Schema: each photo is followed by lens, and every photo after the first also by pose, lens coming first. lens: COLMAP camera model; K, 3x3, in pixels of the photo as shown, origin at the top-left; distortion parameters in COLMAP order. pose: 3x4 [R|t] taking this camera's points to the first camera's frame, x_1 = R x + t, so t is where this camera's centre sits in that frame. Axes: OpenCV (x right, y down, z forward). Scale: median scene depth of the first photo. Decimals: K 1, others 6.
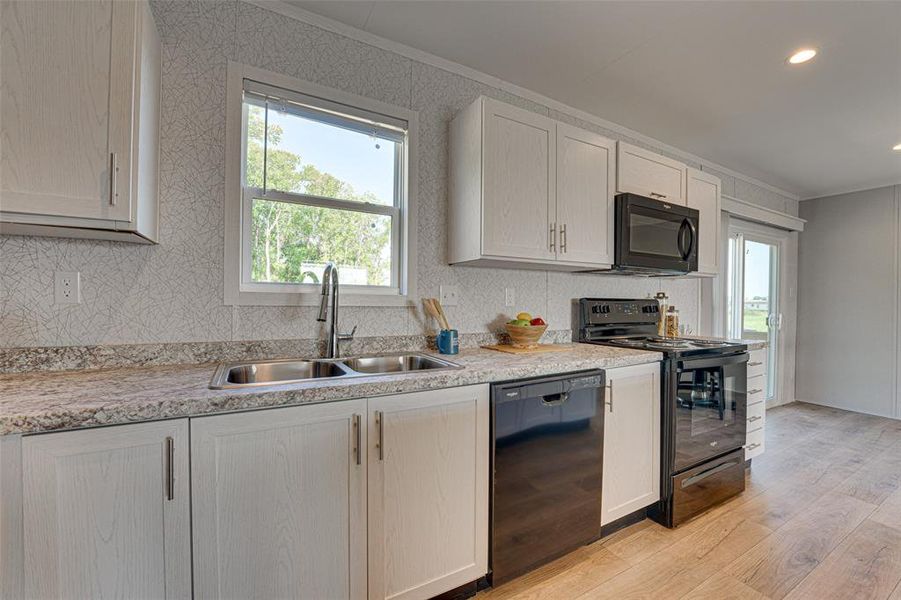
lens RADIAL K [[348.4, 0, 453.3], [0, 348.4, 305.8], [0, 0, 1]] dist [-0.014608, 0.000207]
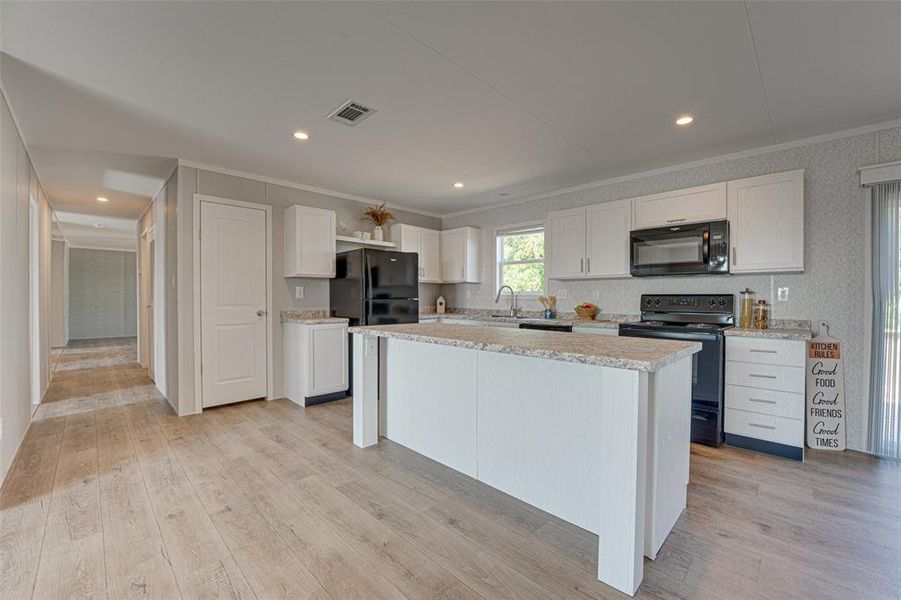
lens RADIAL K [[370.6, 0, 451.2], [0, 370.6, 299.0], [0, 0, 1]] dist [-0.028709, 0.003588]
pose [[0.288261, -0.005302, -0.957537, 2.037326], [-0.014765, 0.999841, -0.009982, 0.032461], [0.957438, 0.017015, 0.288137, -0.347673]]
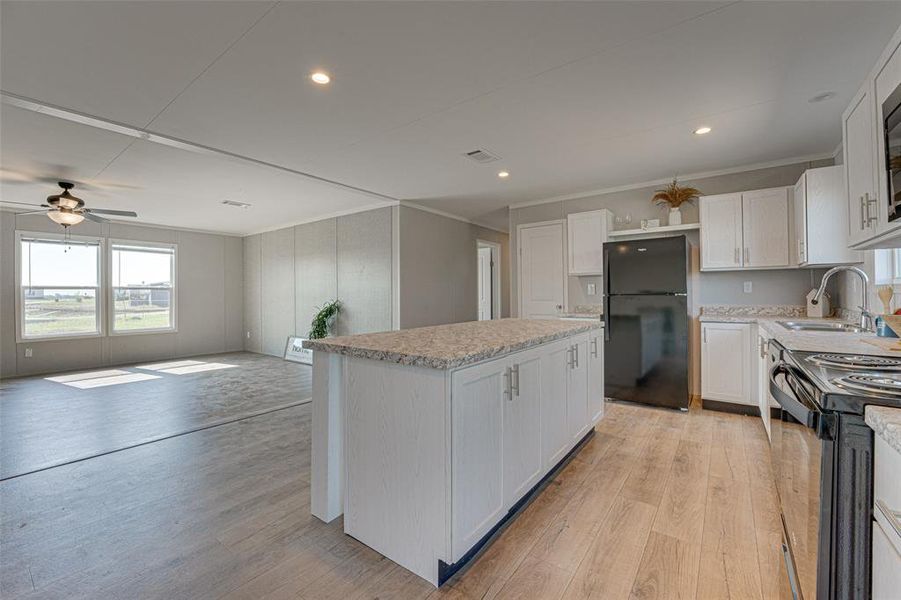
lens RADIAL K [[370.6, 0, 448.4], [0, 370.6, 295.5], [0, 0, 1]] dist [-0.028709, 0.003588]
pose [[-0.908264, -0.000443, -0.418397, 1.518714], [-0.005324, 0.999931, 0.010500, 0.003561], [0.418364, 0.011764, -0.908203, 1.294626]]
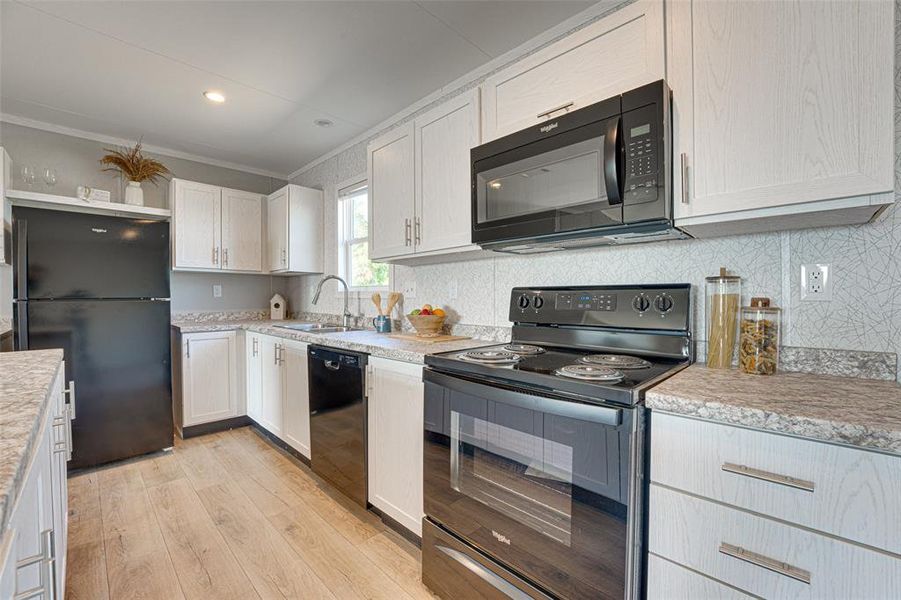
lens RADIAL K [[370.6, 0, 450.5], [0, 370.6, 299.6], [0, 0, 1]] dist [-0.028709, 0.003588]
pose [[0.293838, -0.002280, -0.955852, 1.327676], [-0.009301, 0.999943, -0.005244, 0.012108], [0.955810, 0.010432, 0.293800, 0.749861]]
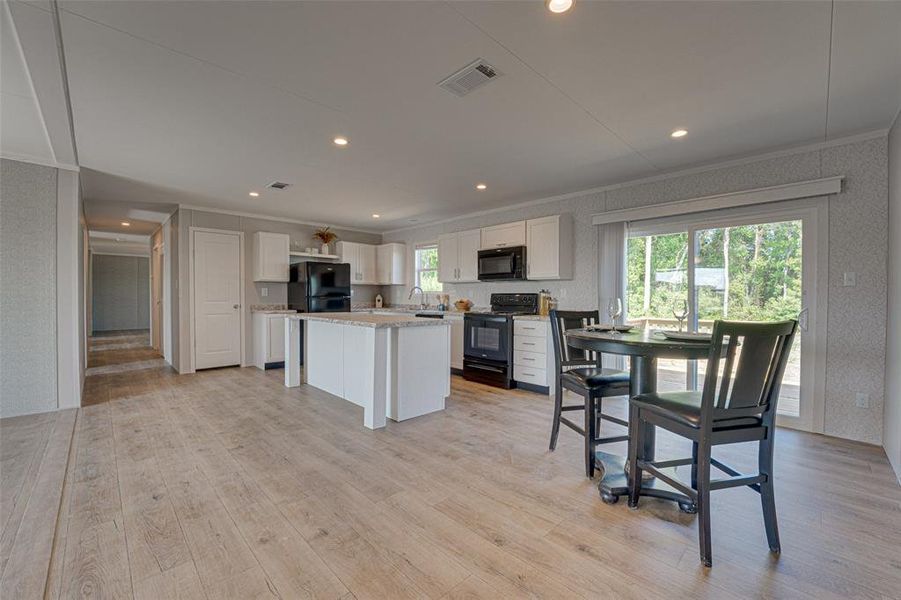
lens RADIAL K [[370.6, 0, 451.5], [0, 370.6, 298.8], [0, 0, 1]] dist [-0.028709, 0.003588]
pose [[0.275766, -0.001630, -0.961223, 3.134848], [-0.014891, 0.999871, -0.005968, 0.037005], [0.961110, 0.015959, 0.275706, 0.094606]]
